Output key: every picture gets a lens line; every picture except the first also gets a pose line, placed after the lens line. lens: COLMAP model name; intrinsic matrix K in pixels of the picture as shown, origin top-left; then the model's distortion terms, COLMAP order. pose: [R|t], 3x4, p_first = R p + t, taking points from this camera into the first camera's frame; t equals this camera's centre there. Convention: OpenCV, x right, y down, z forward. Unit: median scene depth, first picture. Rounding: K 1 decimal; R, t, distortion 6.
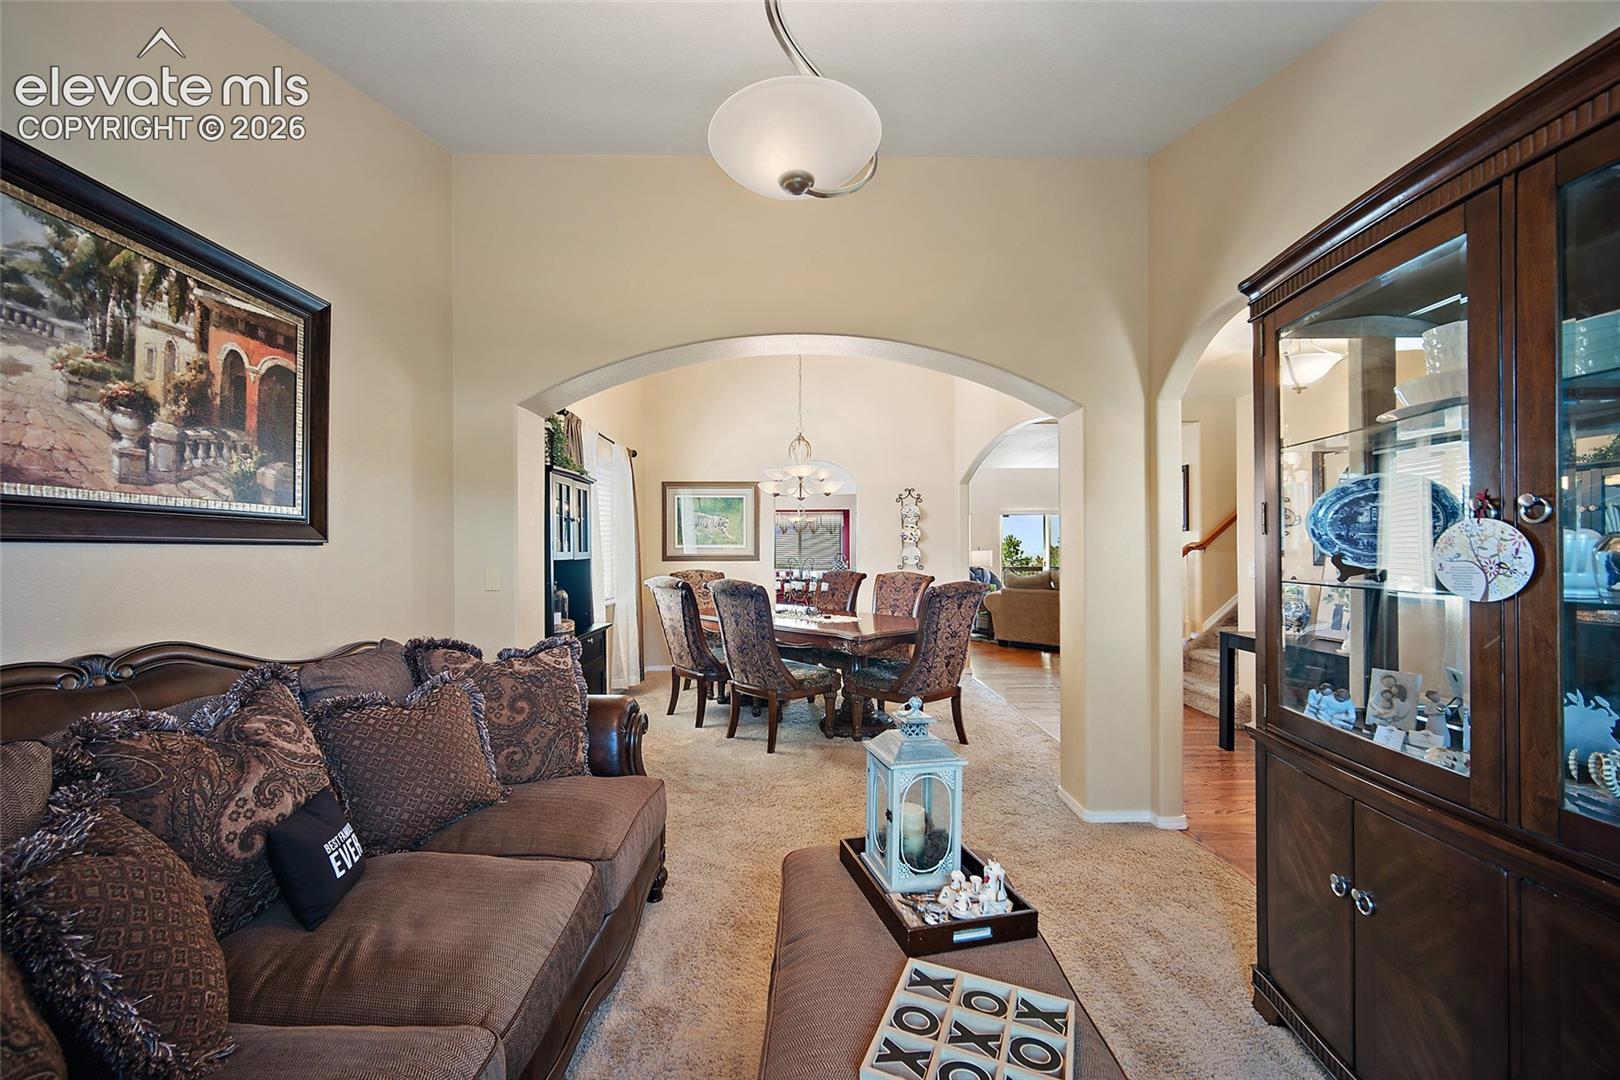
lens RADIAL K [[639.2, 0, 800.3], [0, 639.2, 546.7], [0, 0, 1]] dist [-0.001056, 0.000254]
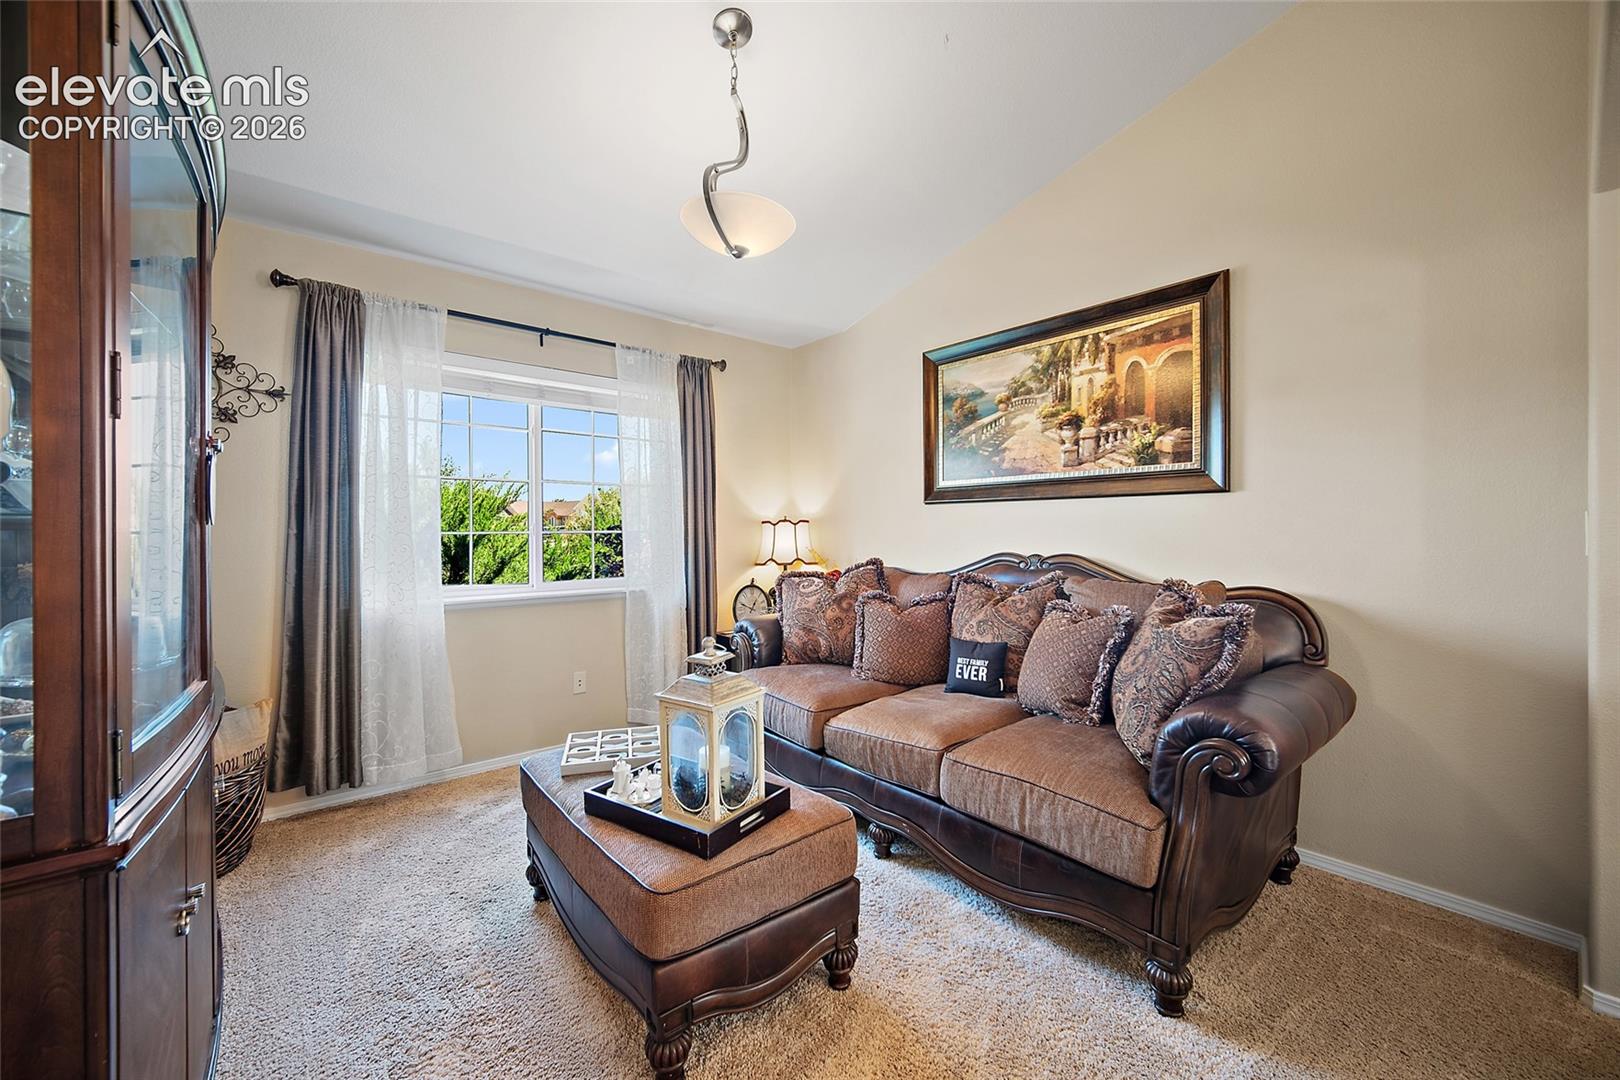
lens RADIAL K [[639.2, 0, 801.3], [0, 639.2, 530.7], [0, 0, 1]] dist [-0.001056, 0.000254]
pose [[-0.757412, 0.009570, -0.652867, 0.705739], [0.014834, 0.999887, -0.002553, 0.075663], [0.652769, -0.011619, -0.757468, 1.795579]]
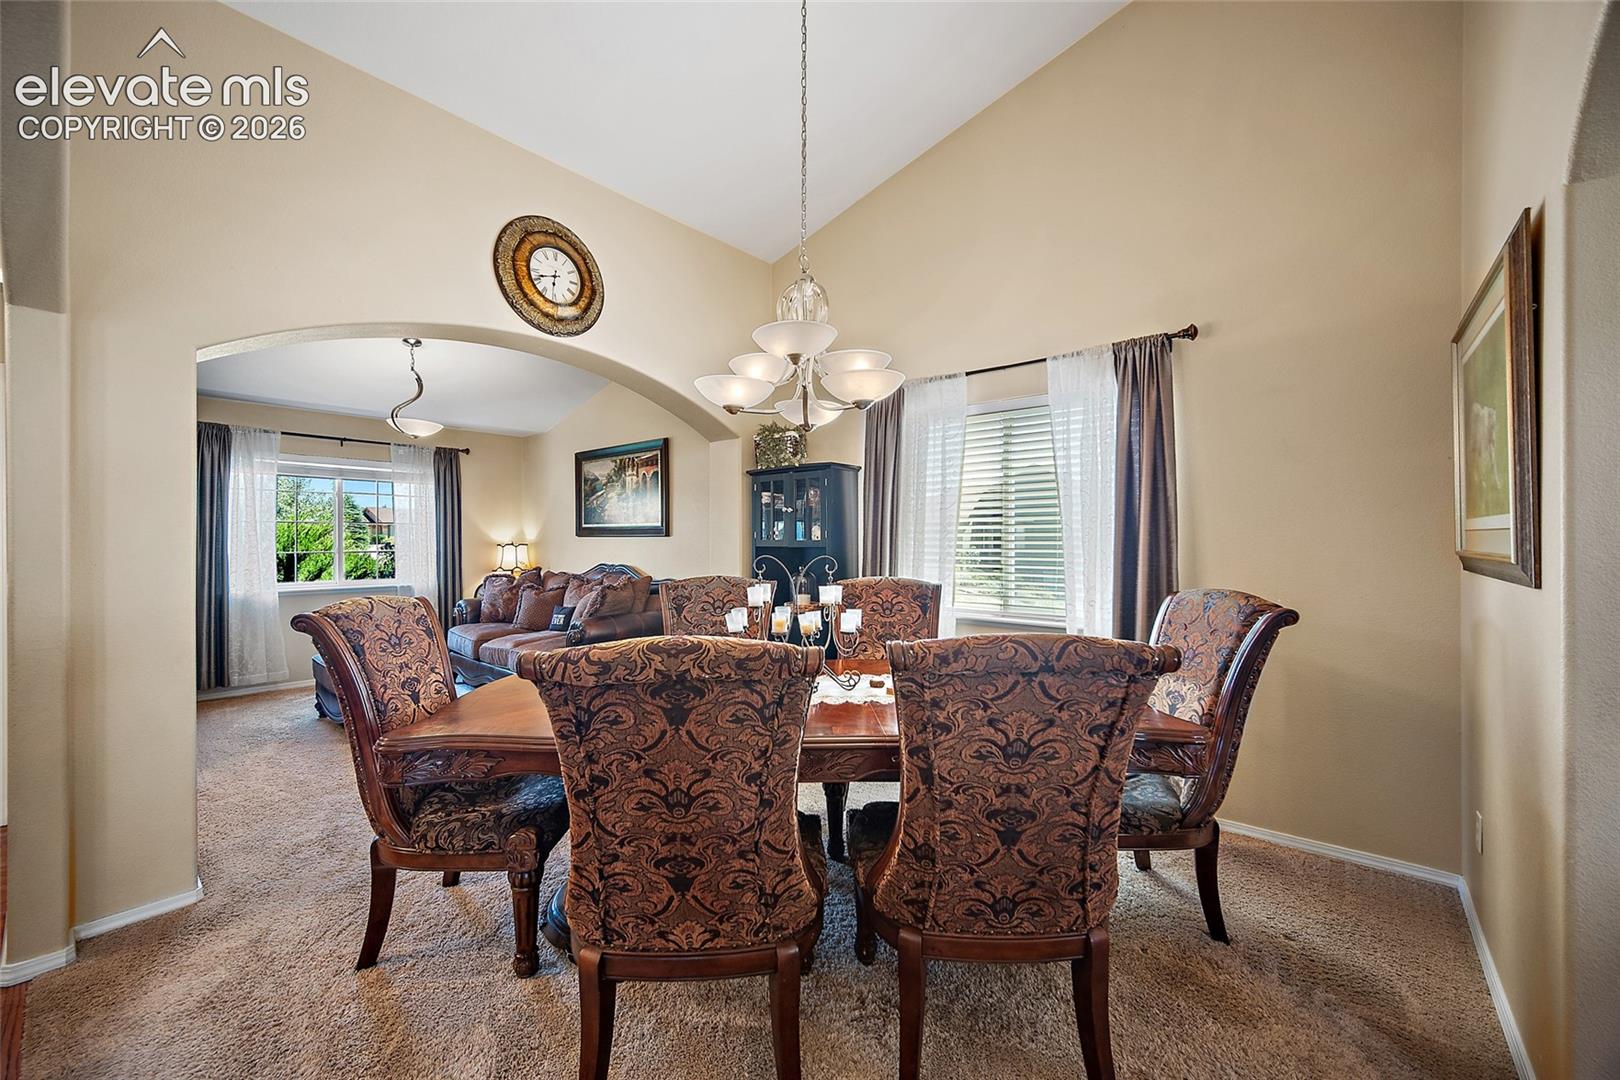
lens RADIAL K [[639.2, 0, 798.9], [0, 639.2, 543.4], [0, 0, 1]] dist [-0.001056, 0.000254]
pose [[-0.649049, 0.008080, -0.760704, 1.058109], [0.007182, 0.999964, 0.004493, 0.020070], [0.760713, -0.002547, -0.649083, 3.959649]]
